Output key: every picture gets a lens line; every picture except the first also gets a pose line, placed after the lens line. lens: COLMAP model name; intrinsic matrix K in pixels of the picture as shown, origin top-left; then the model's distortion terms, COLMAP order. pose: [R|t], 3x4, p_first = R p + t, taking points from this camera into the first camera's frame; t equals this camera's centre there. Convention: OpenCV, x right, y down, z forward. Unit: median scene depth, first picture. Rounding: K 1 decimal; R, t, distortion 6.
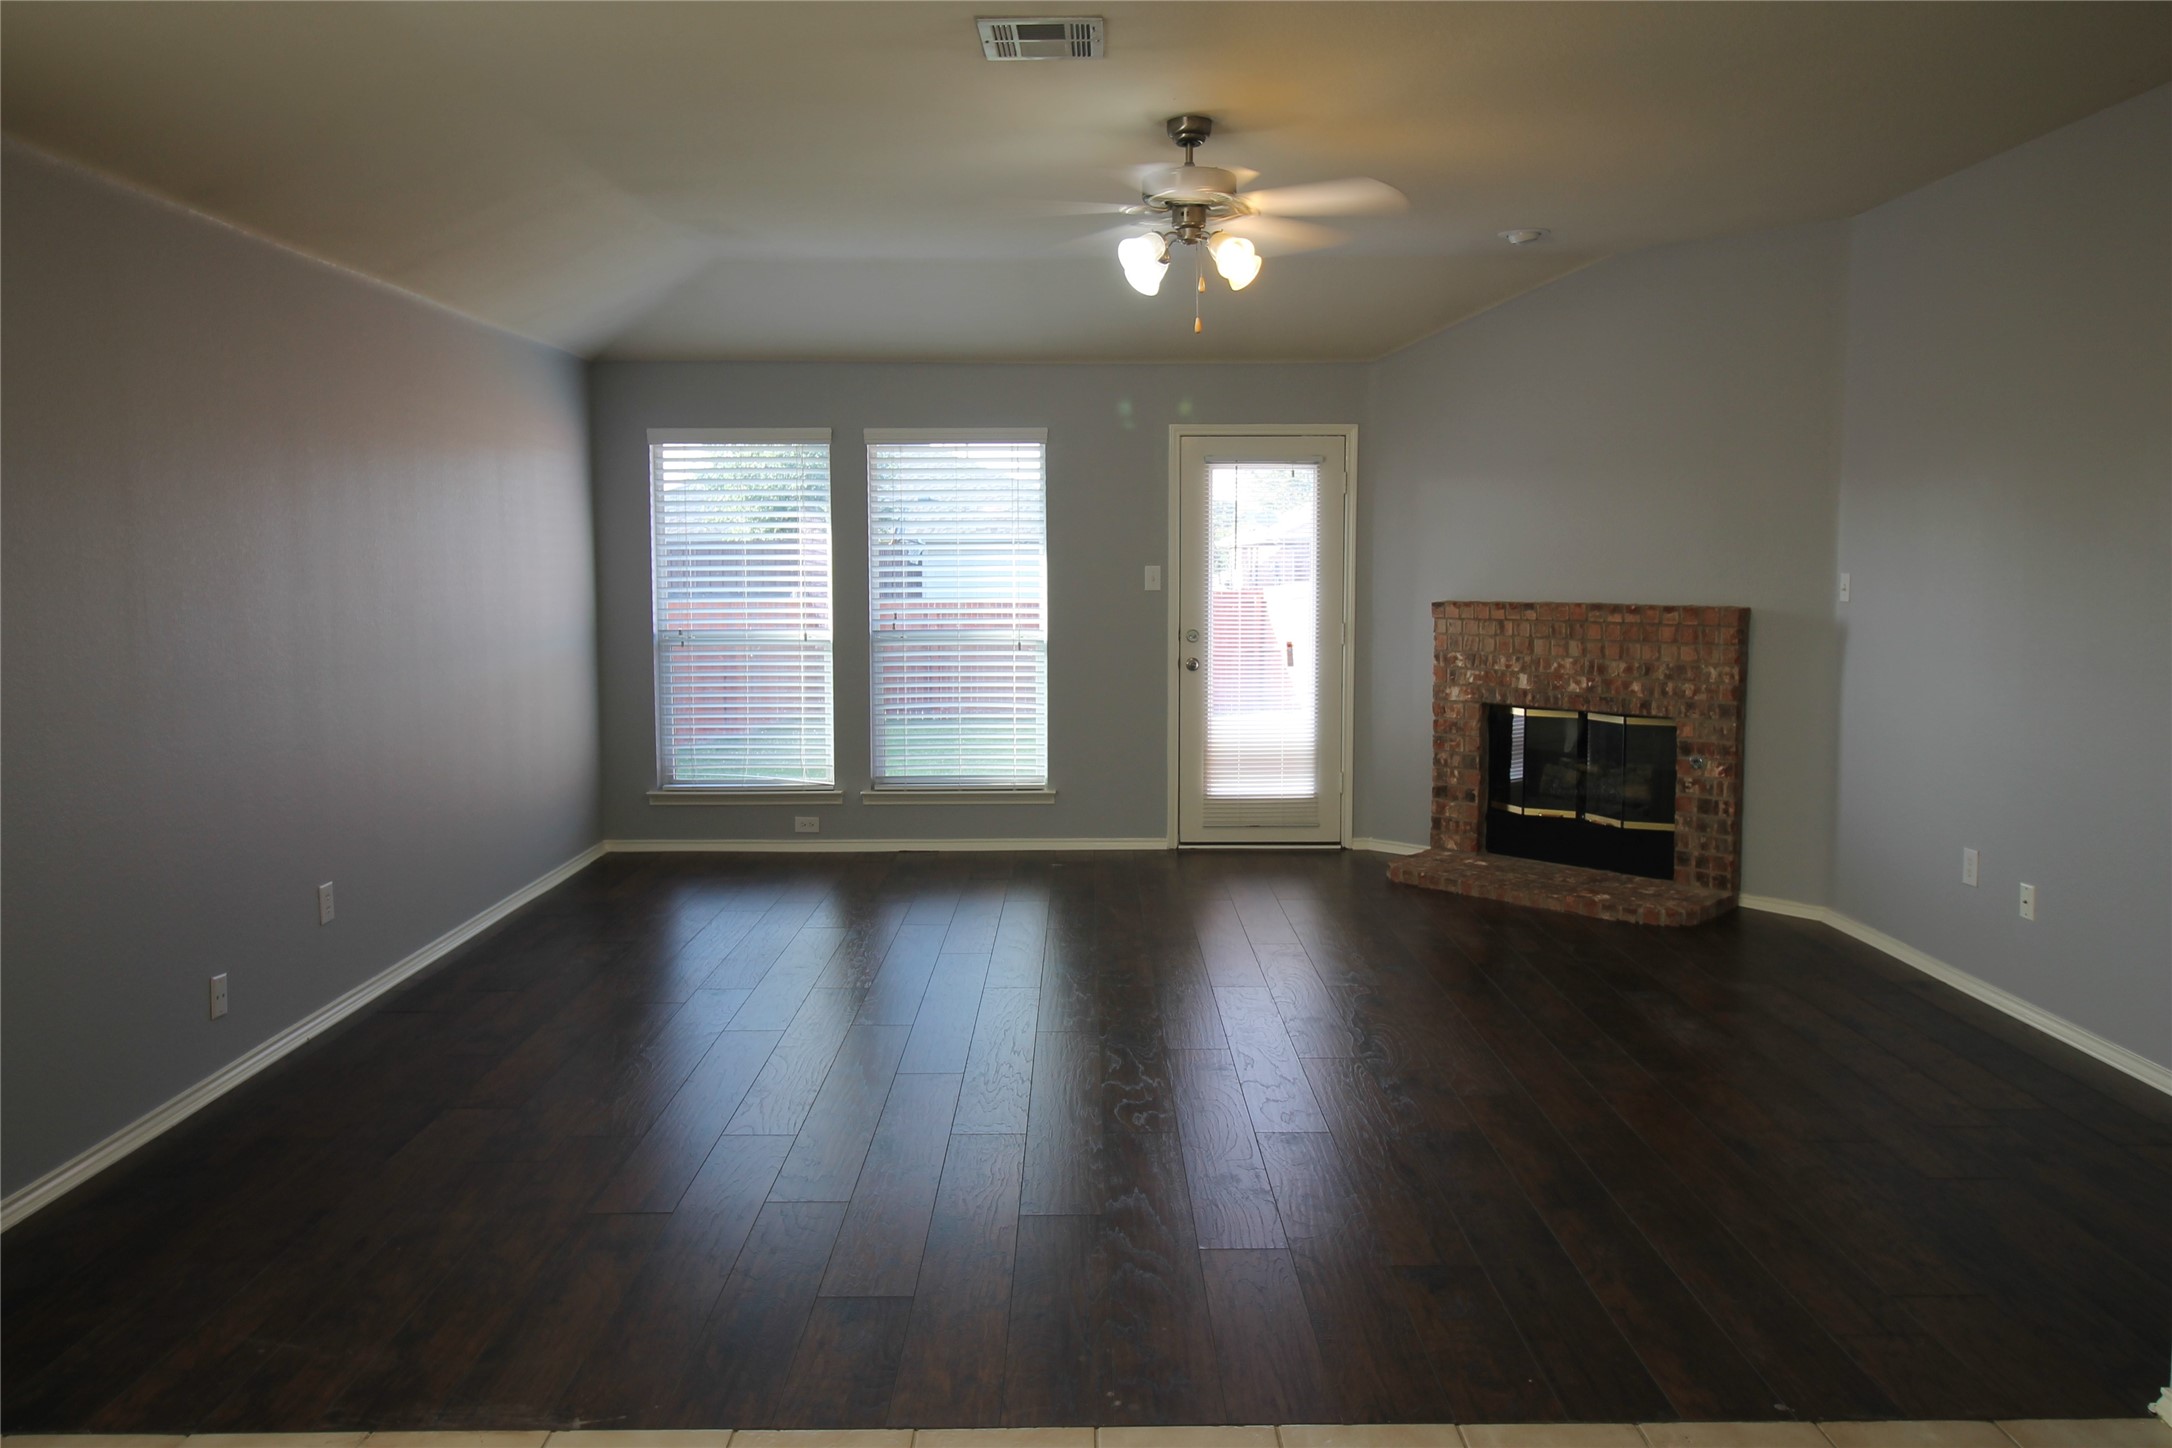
lens RADIAL K [[1510.7, 0, 1086.0], [0, 1510.7, 724.0], [0, 0, 1]] dist [-0.001212, 0.000330]
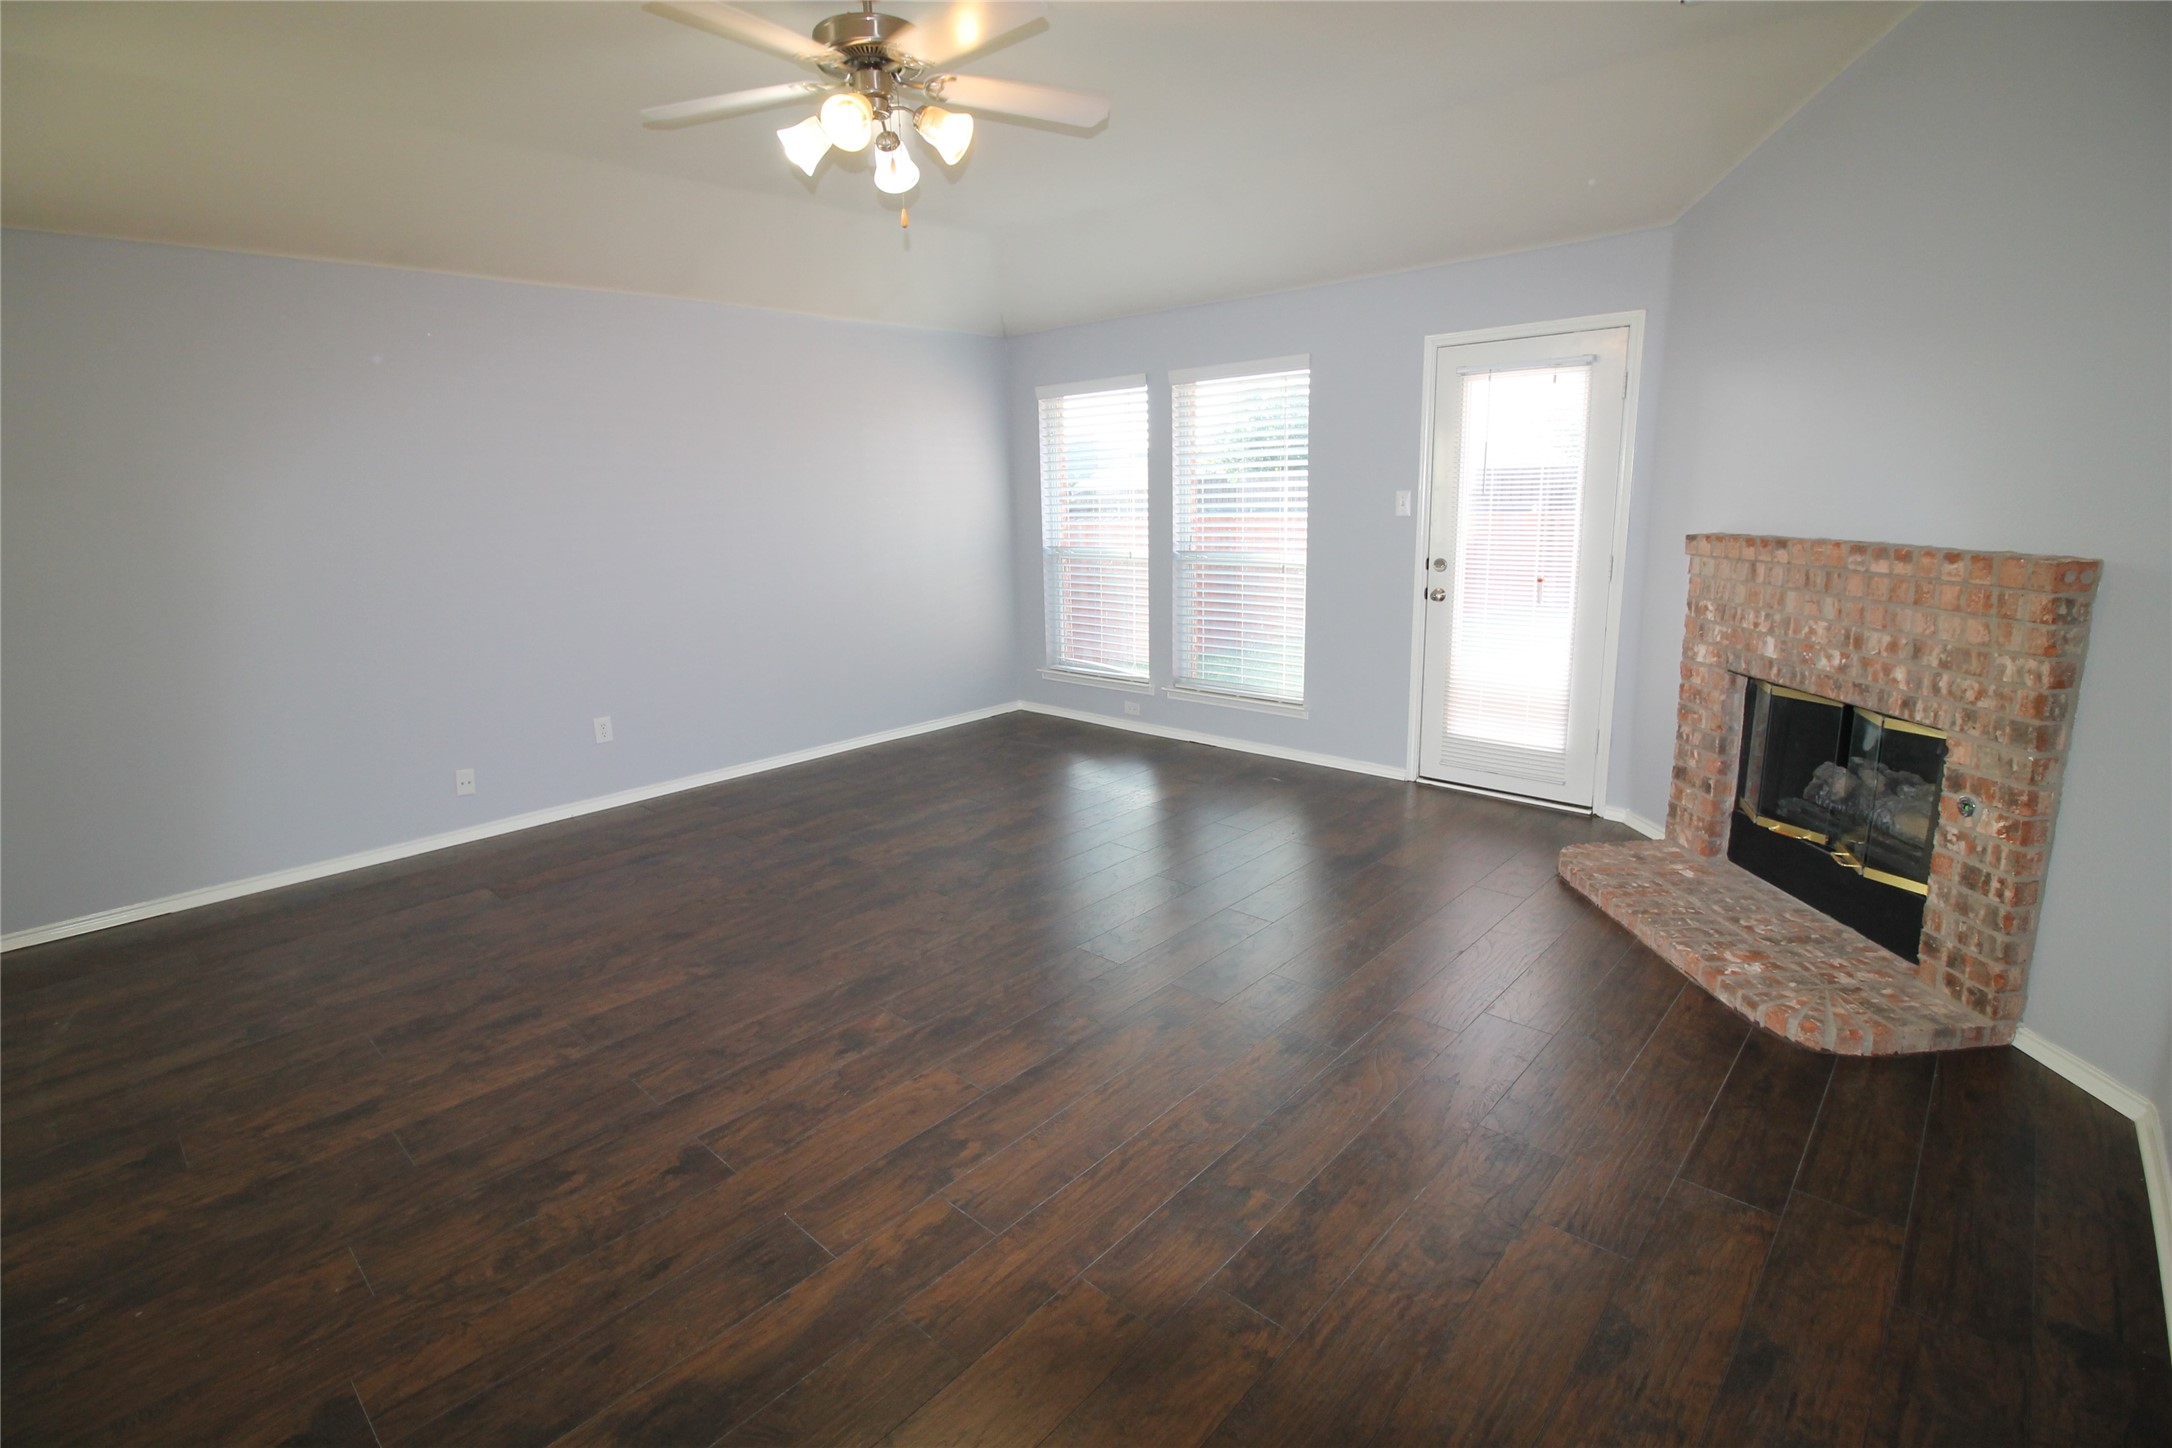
lens RADIAL K [[1002.0, 0, 1086.0], [0, 1002.0, 724.0], [0, 0, 1]] dist [-0.027030, -0.000302]
pose [[0.725265, 0.141132, -0.673849, 0.389790], [-0.053018, 0.987306, 0.149719, -0.047204], [0.686425, -0.072860, 0.723541, 0.439203]]
